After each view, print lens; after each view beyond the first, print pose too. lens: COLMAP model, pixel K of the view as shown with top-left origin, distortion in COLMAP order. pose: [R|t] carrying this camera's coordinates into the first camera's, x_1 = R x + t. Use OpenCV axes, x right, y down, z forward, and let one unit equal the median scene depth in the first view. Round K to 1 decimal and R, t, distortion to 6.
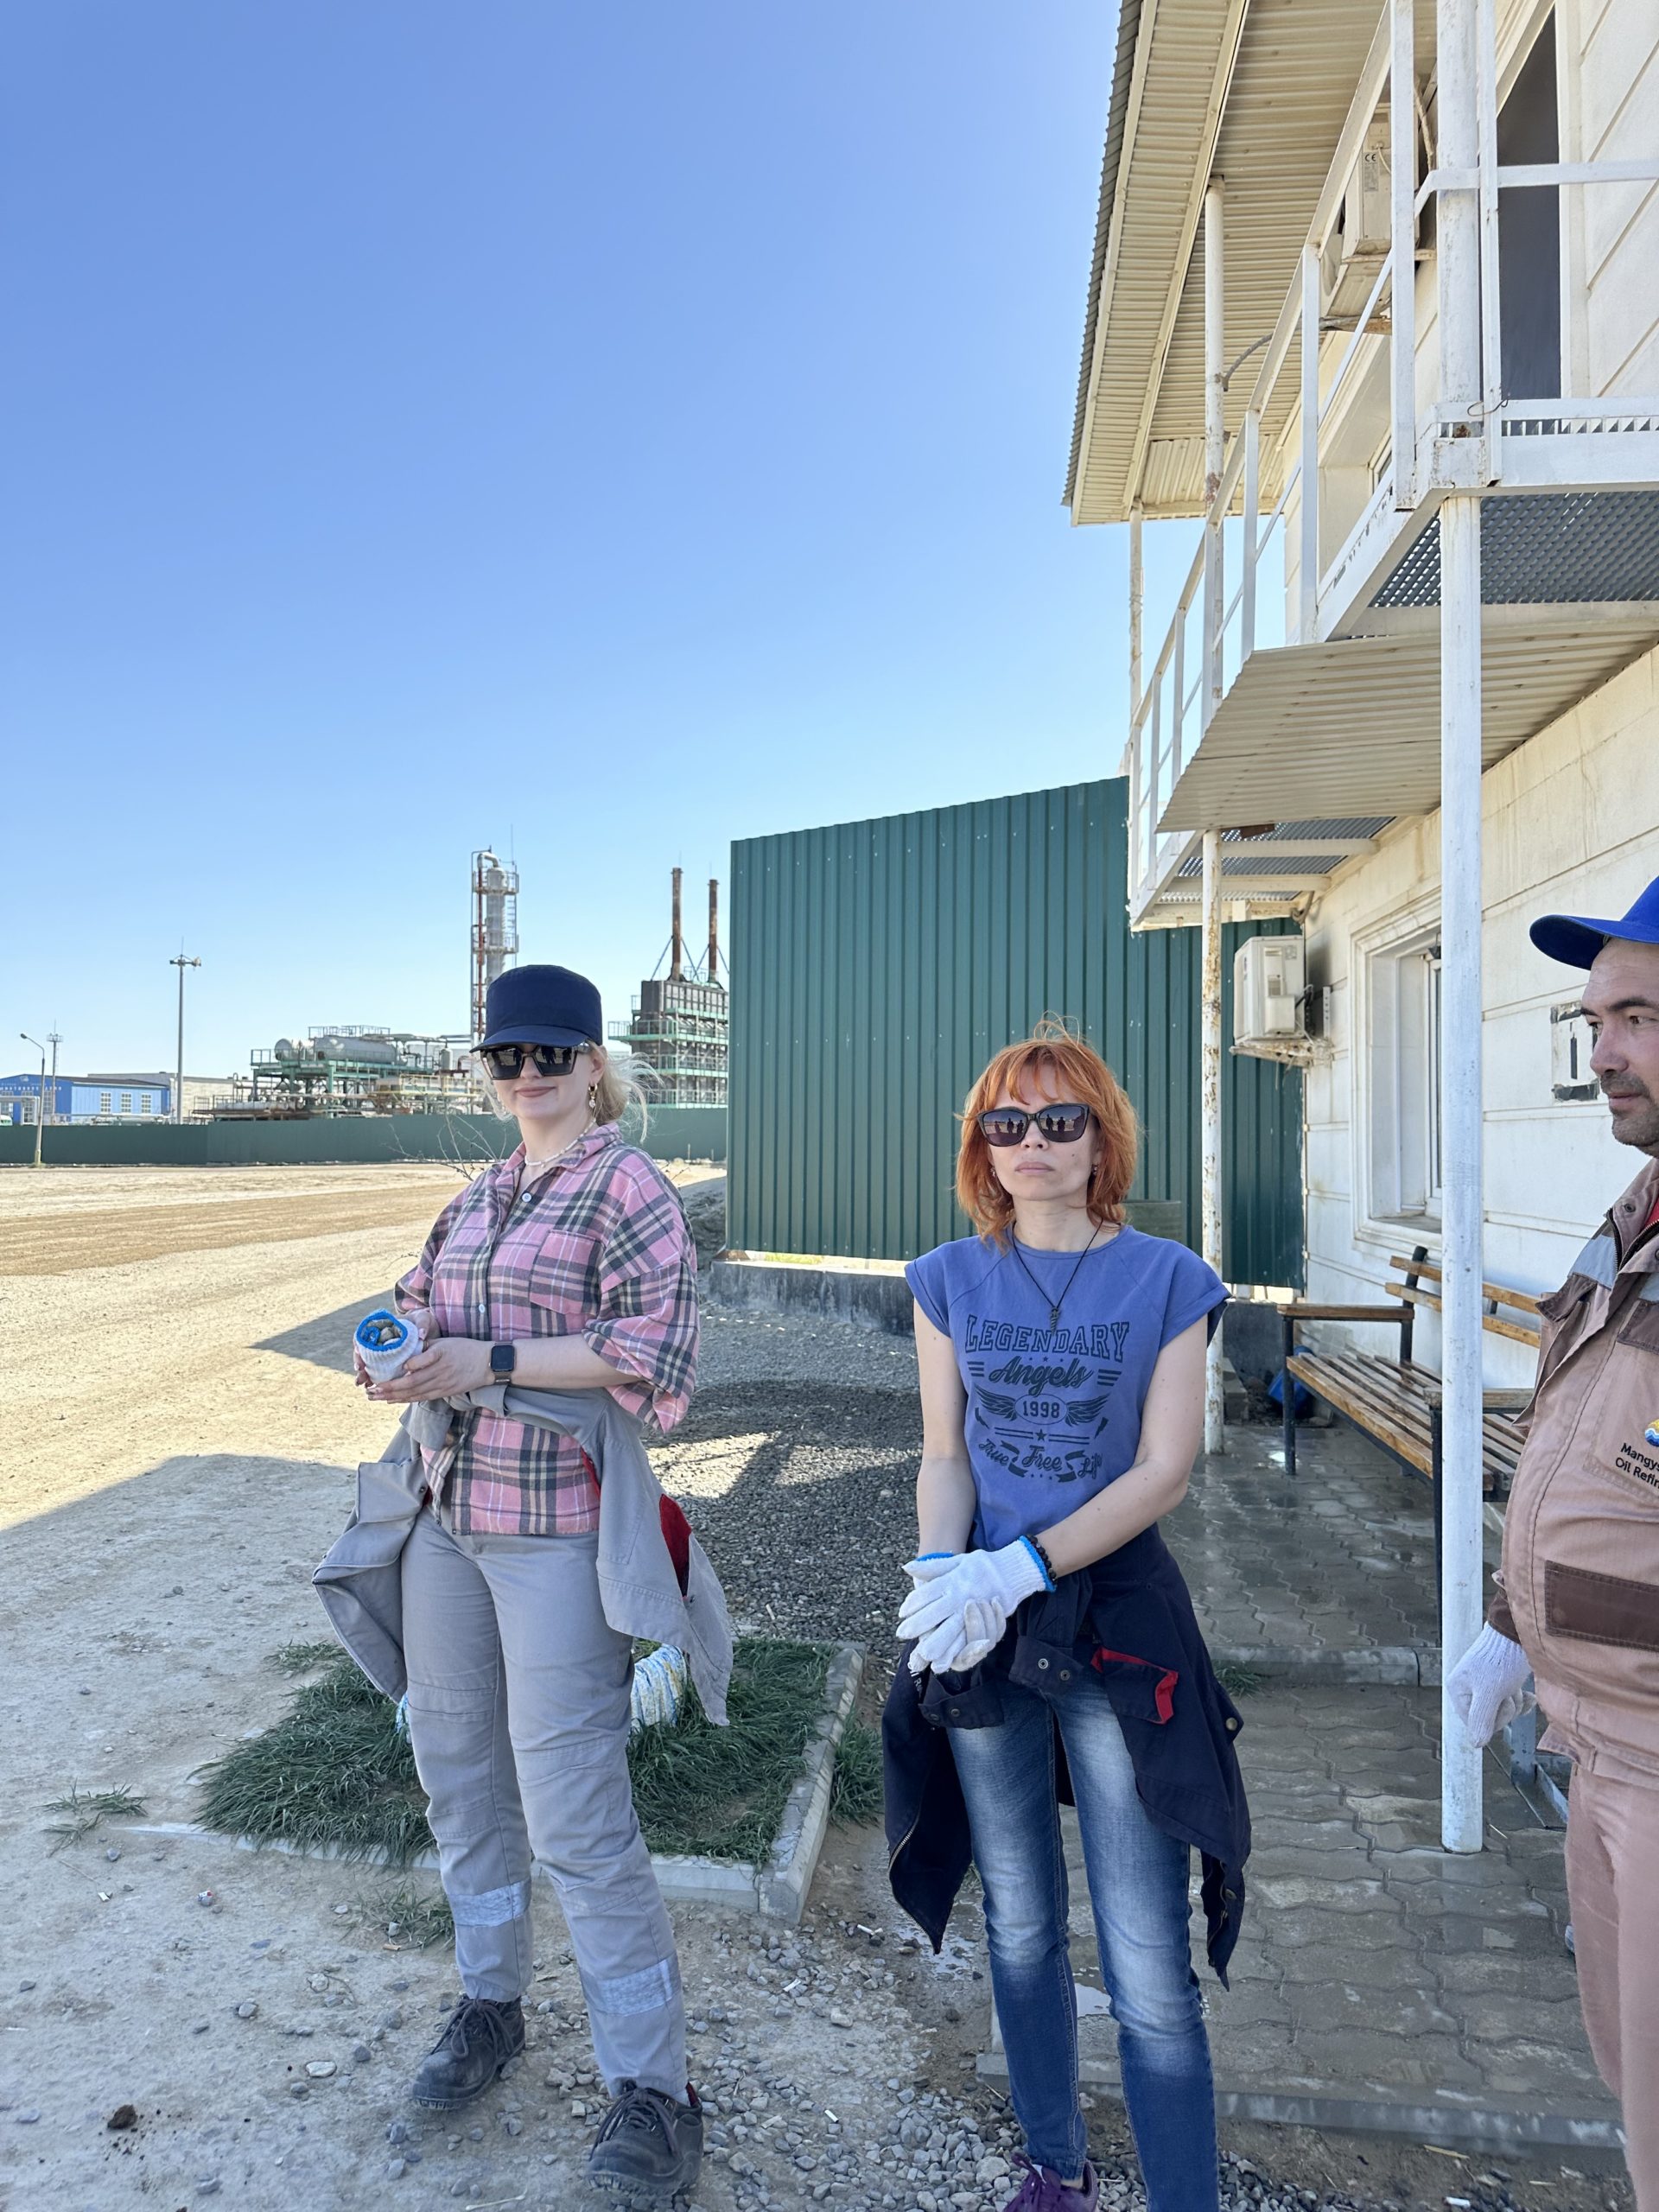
lens RADIAL K [[1575.3, 0, 829.5], [0, 1575.3, 1106.0], [0, 0, 1]] dist [-0.000272, 0.001415]
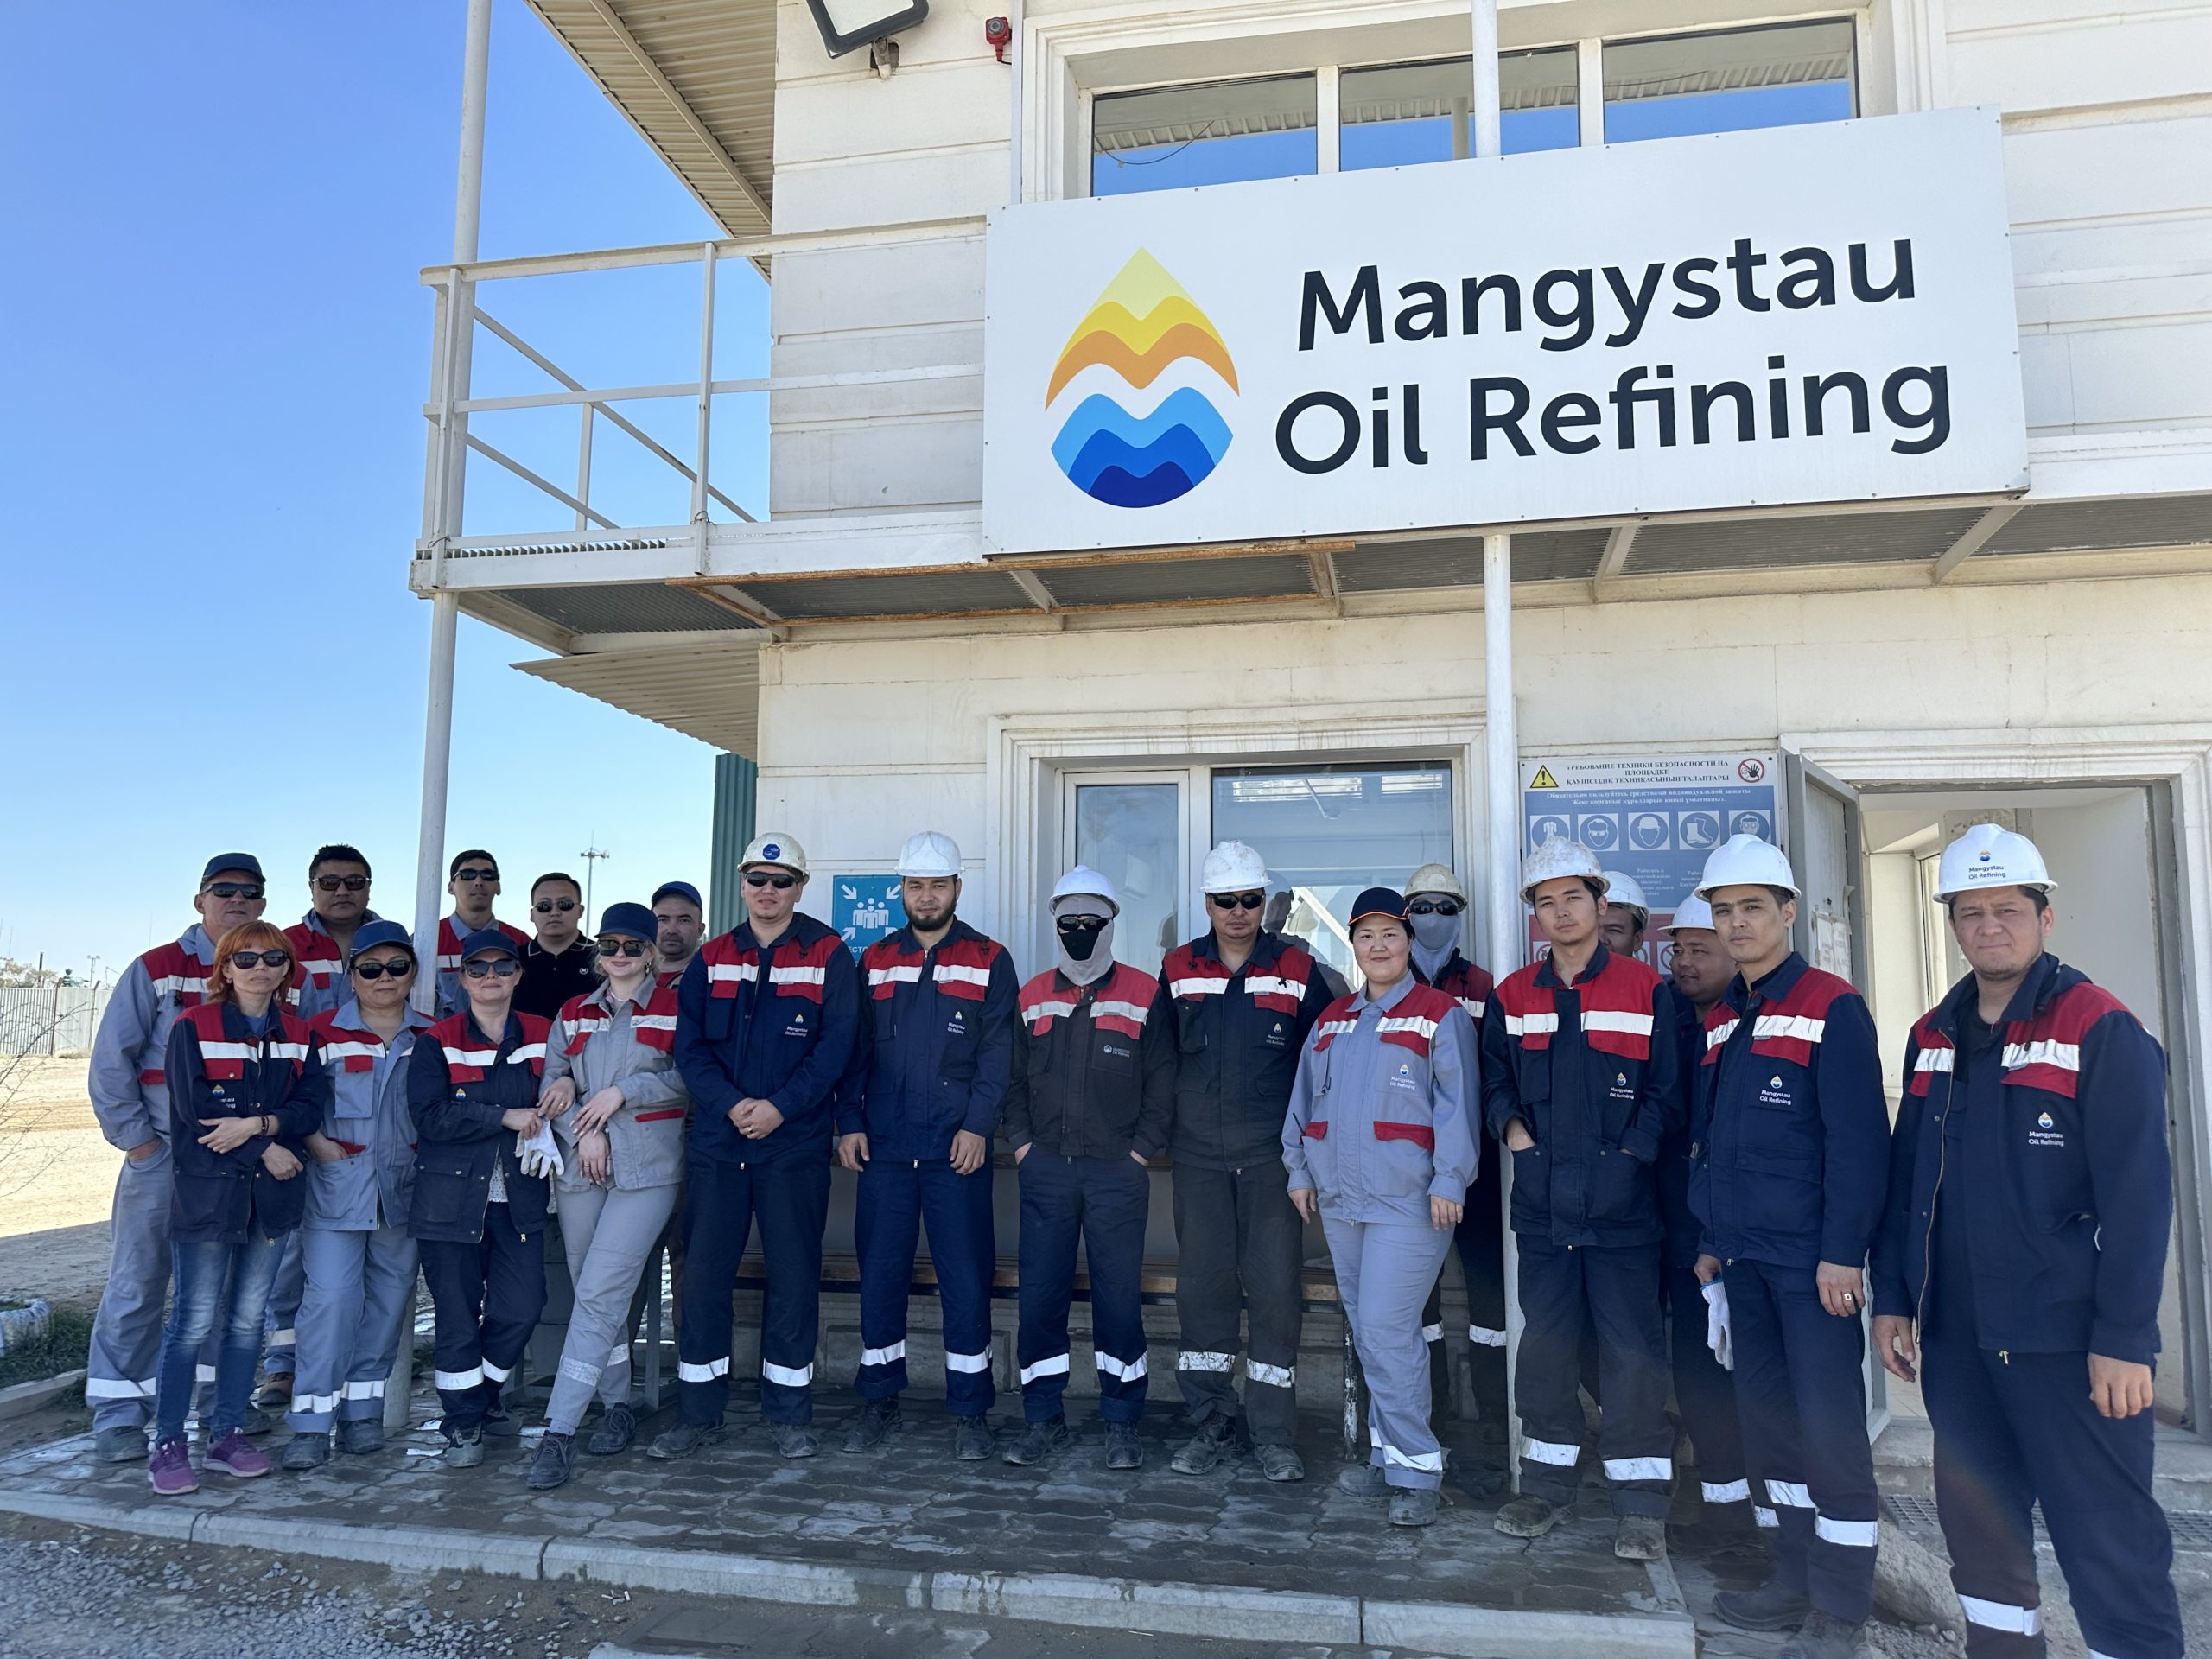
lens RADIAL K [[1557.3, 0, 1101.2], [0, 1557.3, 834.4], [0, 0, 1]] dist [0.134193, -0.269269]
pose [[0.994238, -0.009360, -0.106790, 0.684414], [-0.001323, 0.995034, -0.099530, 0.016854], [0.107192, 0.099098, 0.989287, -0.294156]]
